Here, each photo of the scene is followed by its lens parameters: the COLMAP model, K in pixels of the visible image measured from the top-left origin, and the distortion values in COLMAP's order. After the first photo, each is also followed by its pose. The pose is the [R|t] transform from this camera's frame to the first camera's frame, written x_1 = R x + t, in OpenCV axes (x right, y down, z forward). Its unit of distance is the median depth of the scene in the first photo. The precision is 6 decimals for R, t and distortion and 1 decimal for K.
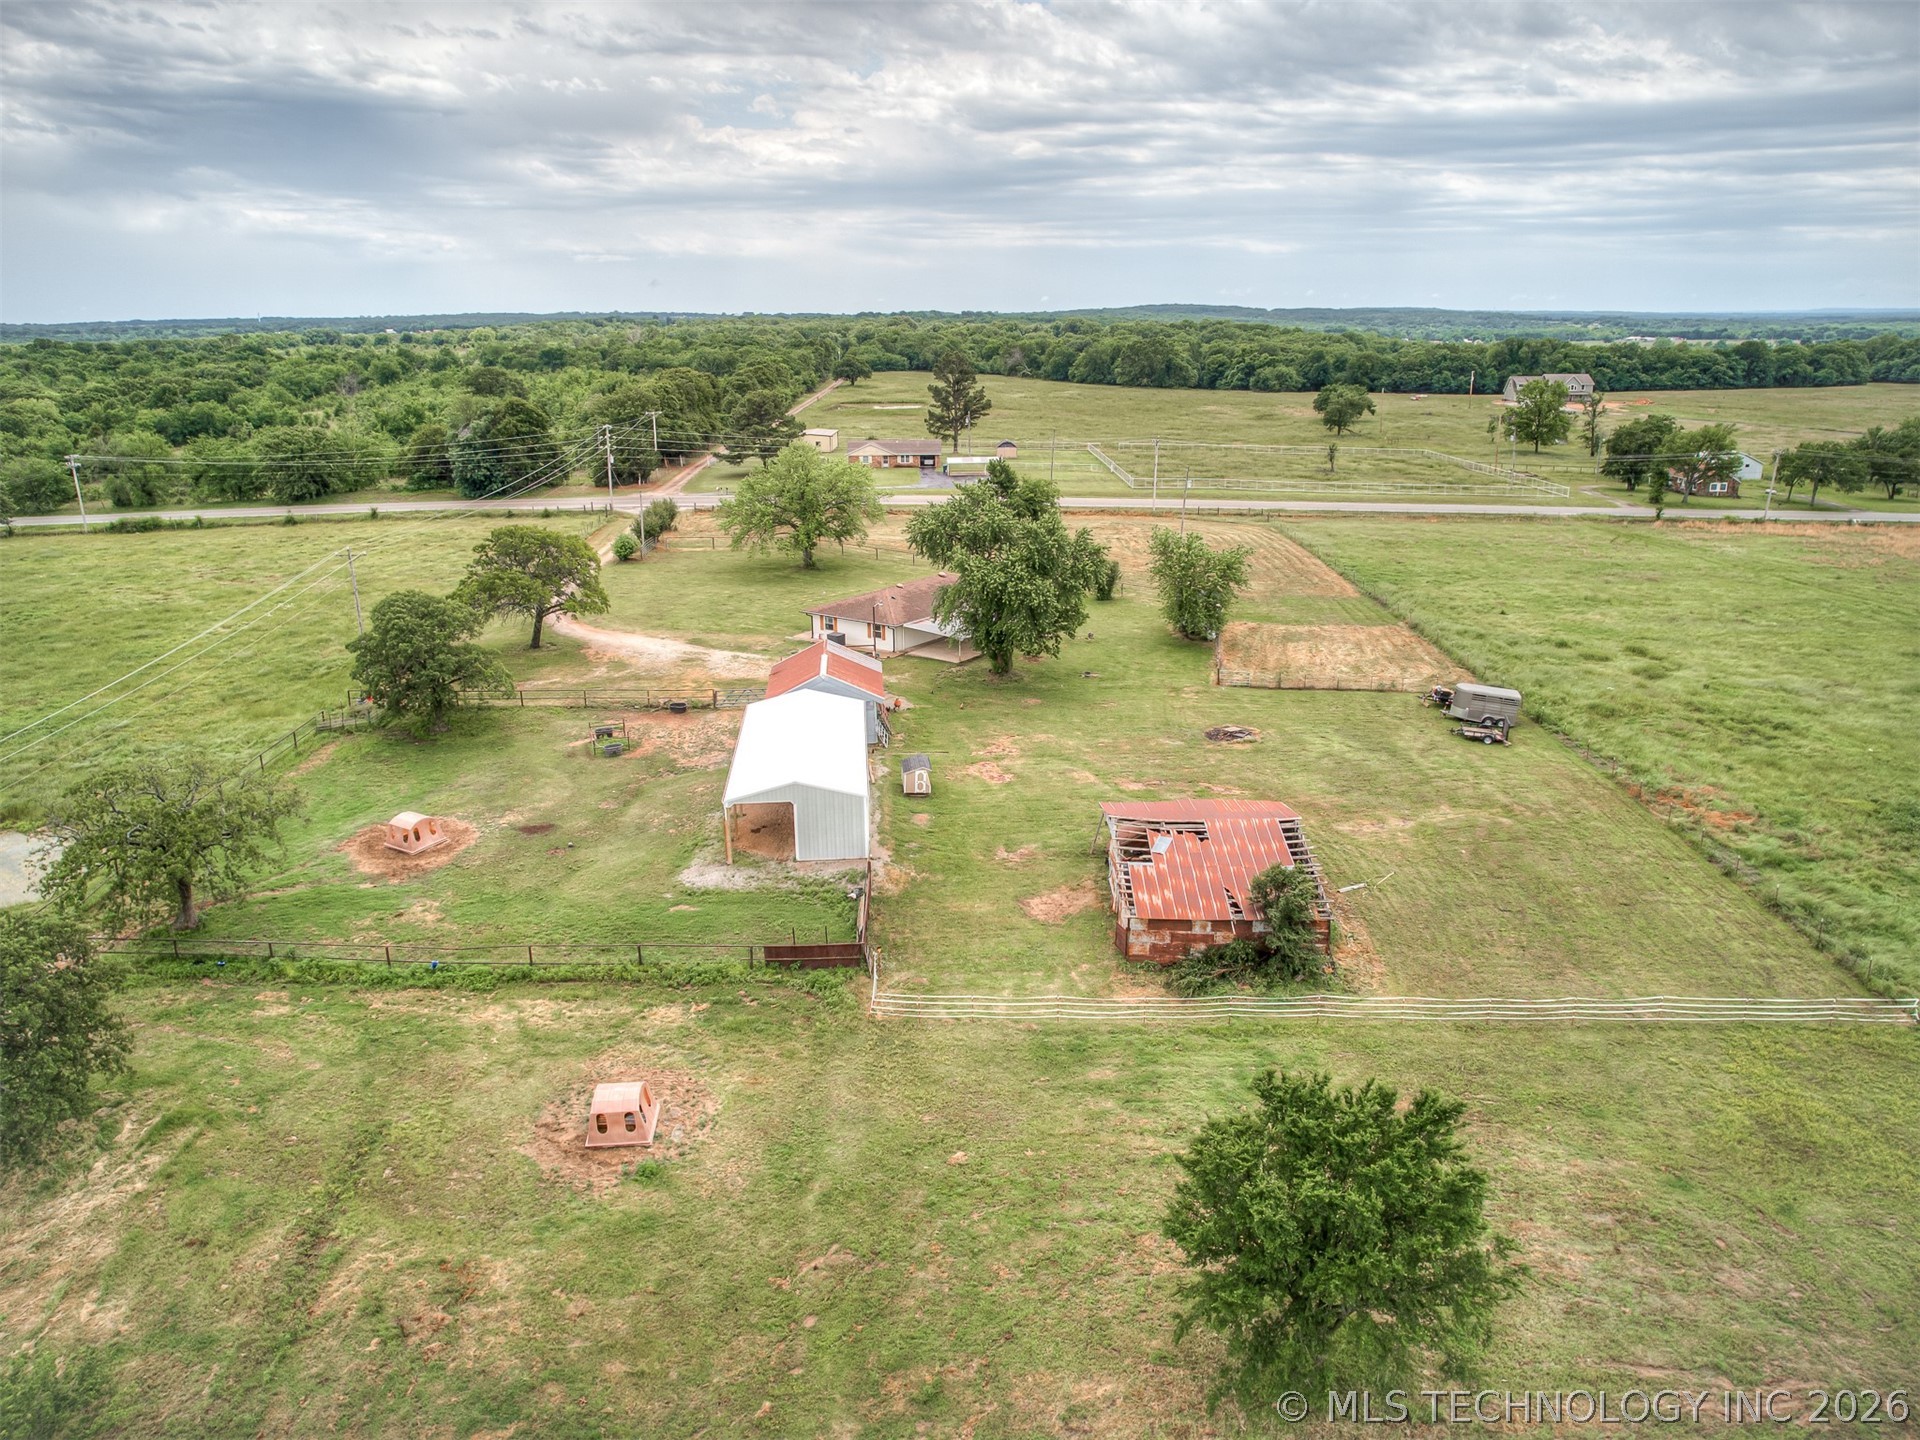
lens RADIAL K [[1378.6, 0, 960.0], [0, 1378.6, 720.0], [0, 0, 1]] dist [-0.069071, 0.051222]
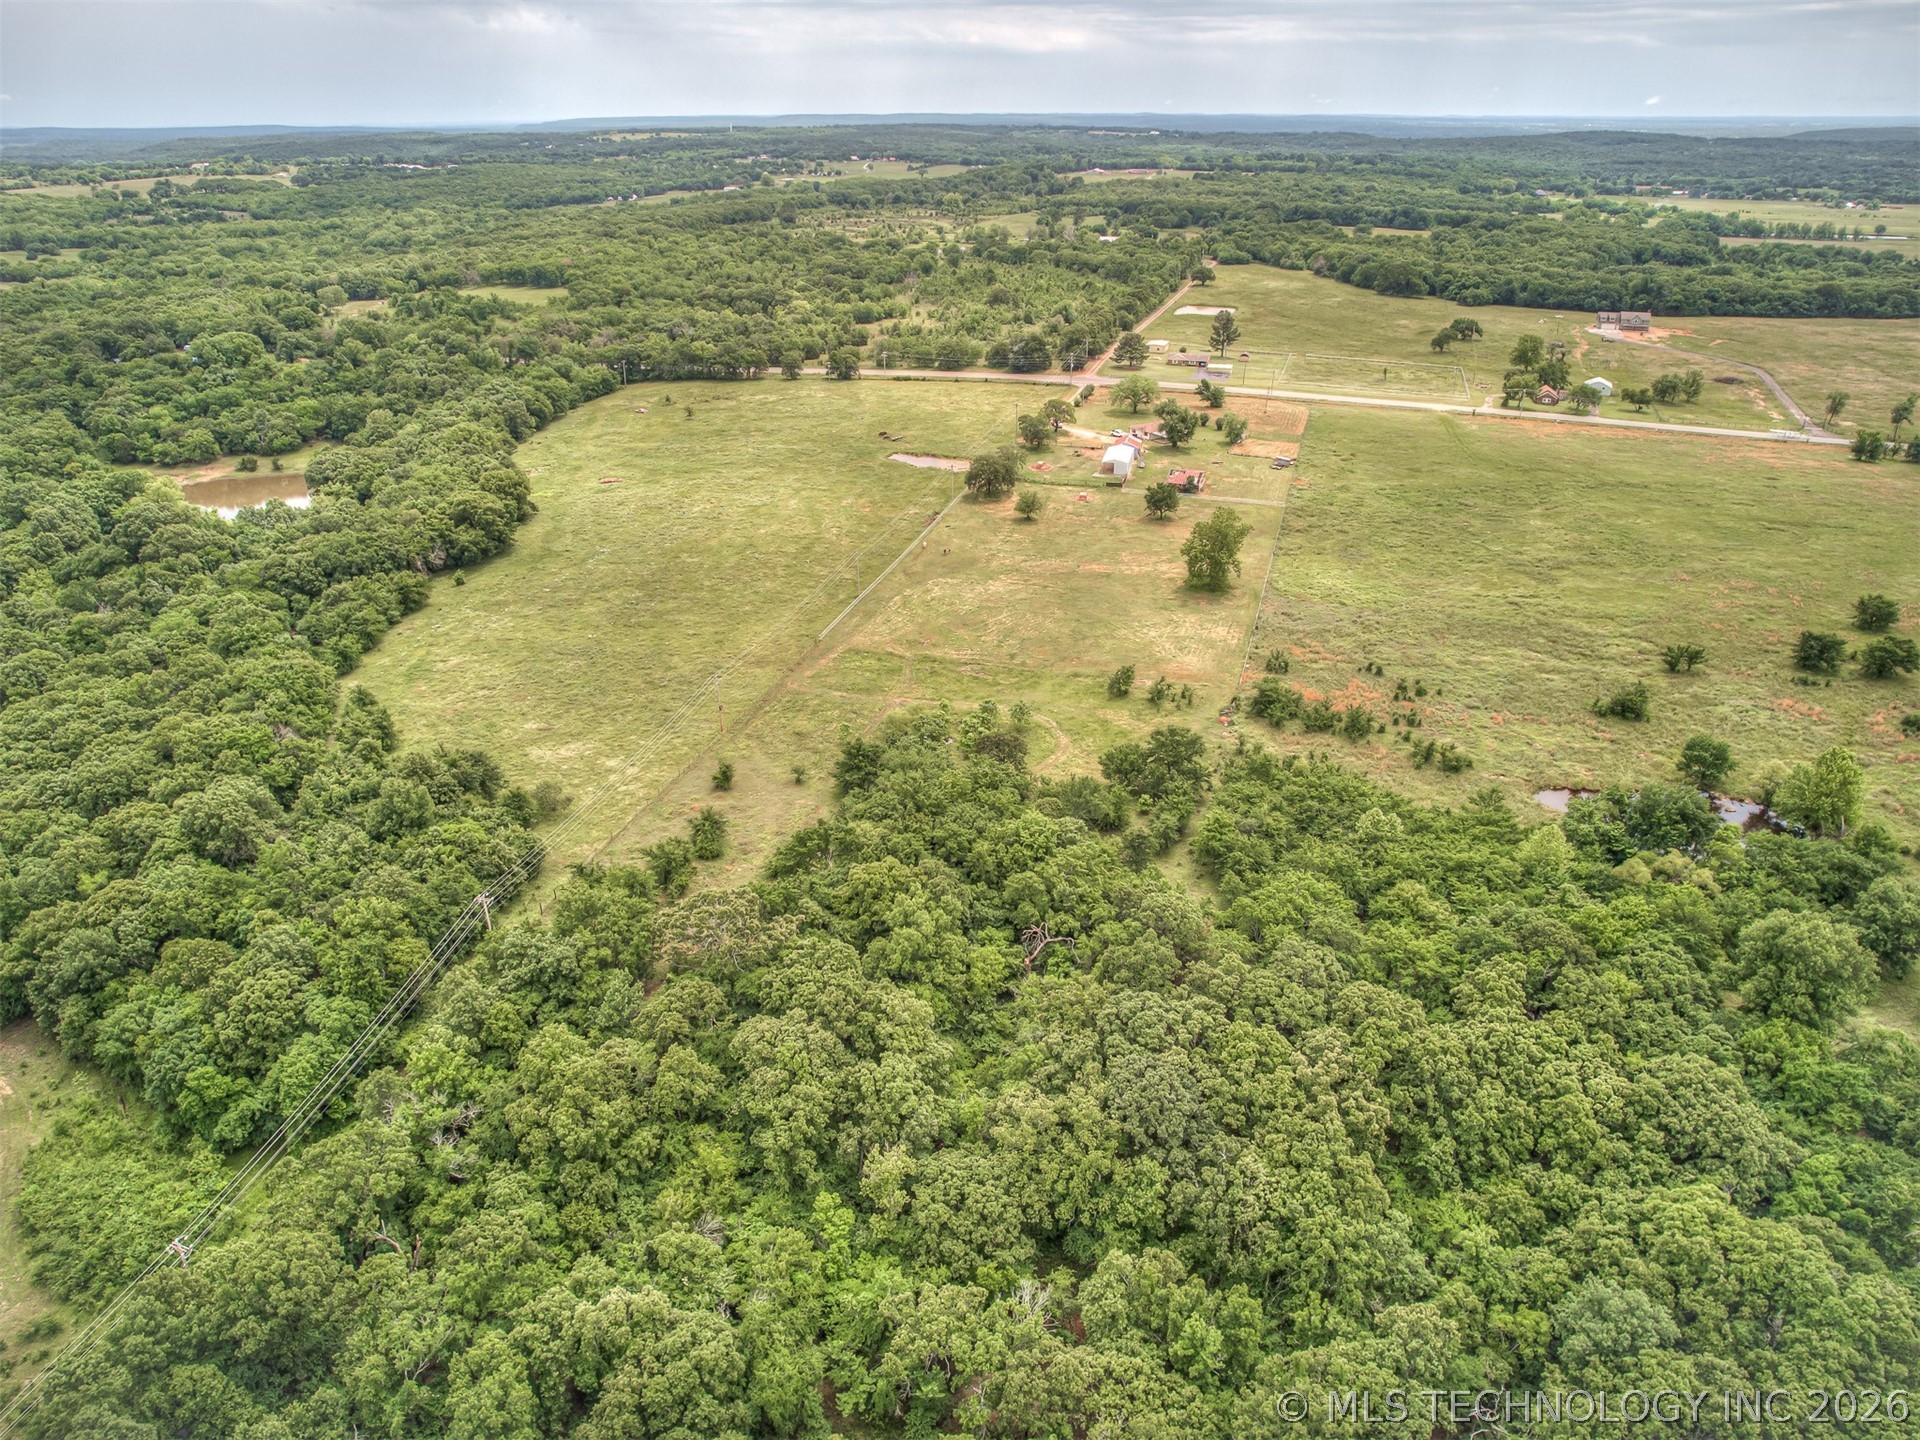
lens RADIAL K [[1378.6, 0, 960.0], [0, 1378.6, 720.0], [0, 0, 1]] dist [-0.069071, 0.051222]
pose [[0.959173, 0.124623, -0.253881, 0.412421], [-0.088950, 0.985057, 0.147483, 0.162016], [0.268467, -0.118879, 0.955925, -2.311101]]
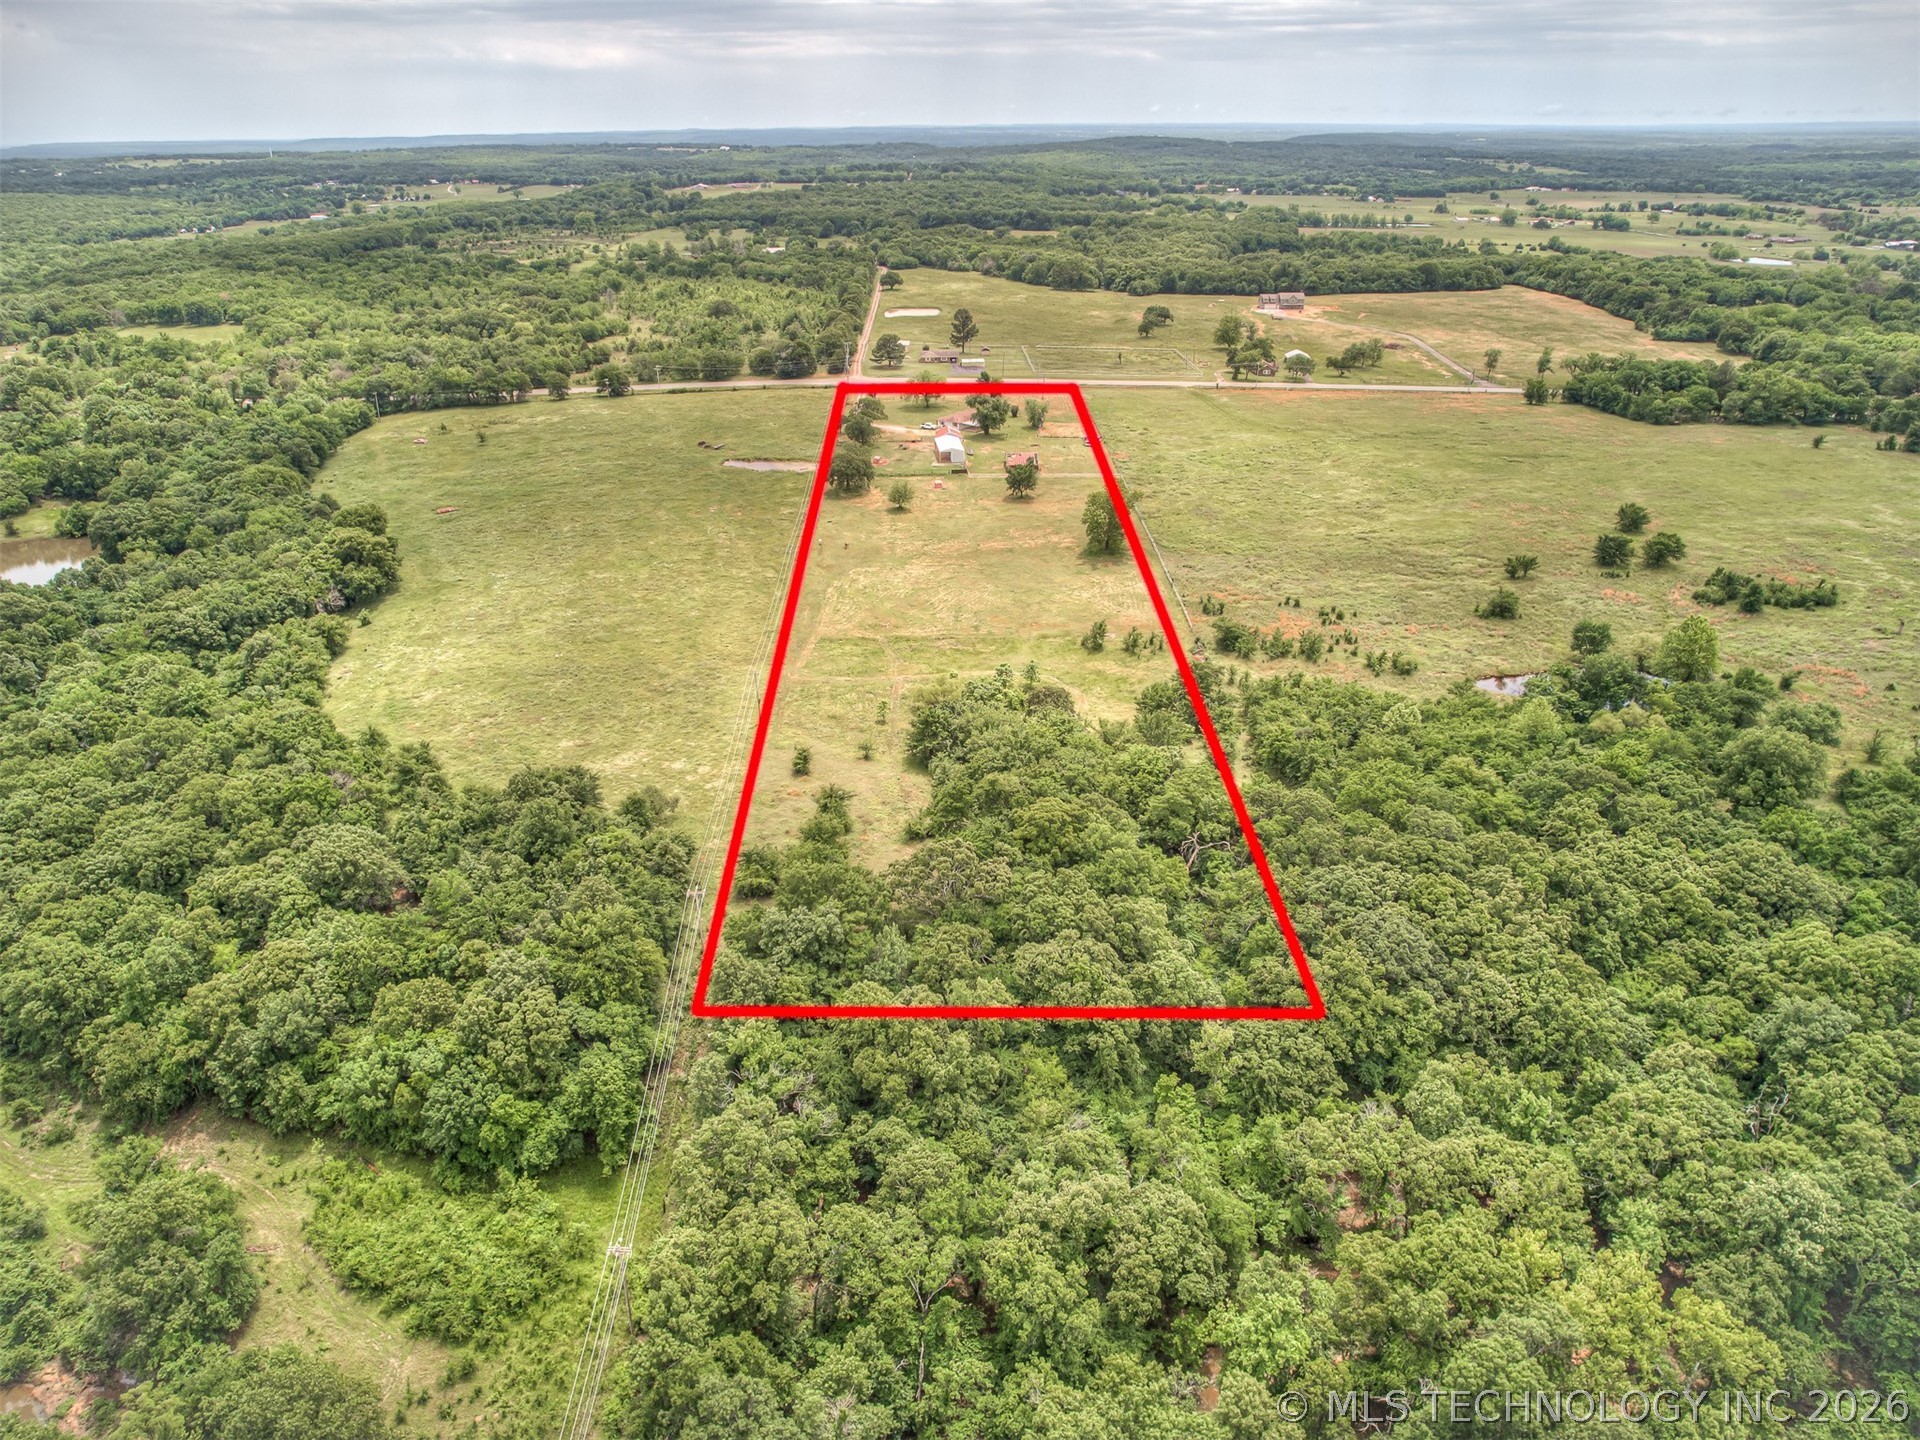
lens RADIAL K [[1378.6, 0, 960.0], [0, 1378.6, 720.0], [0, 0, 1]] dist [-0.069071, 0.051222]
pose [[0.999779, -0.005618, 0.020264, -0.108141], [0.003024, 0.992047, 0.125828, 0.232700], [-0.020810, -0.125739, 0.991845, -2.505398]]
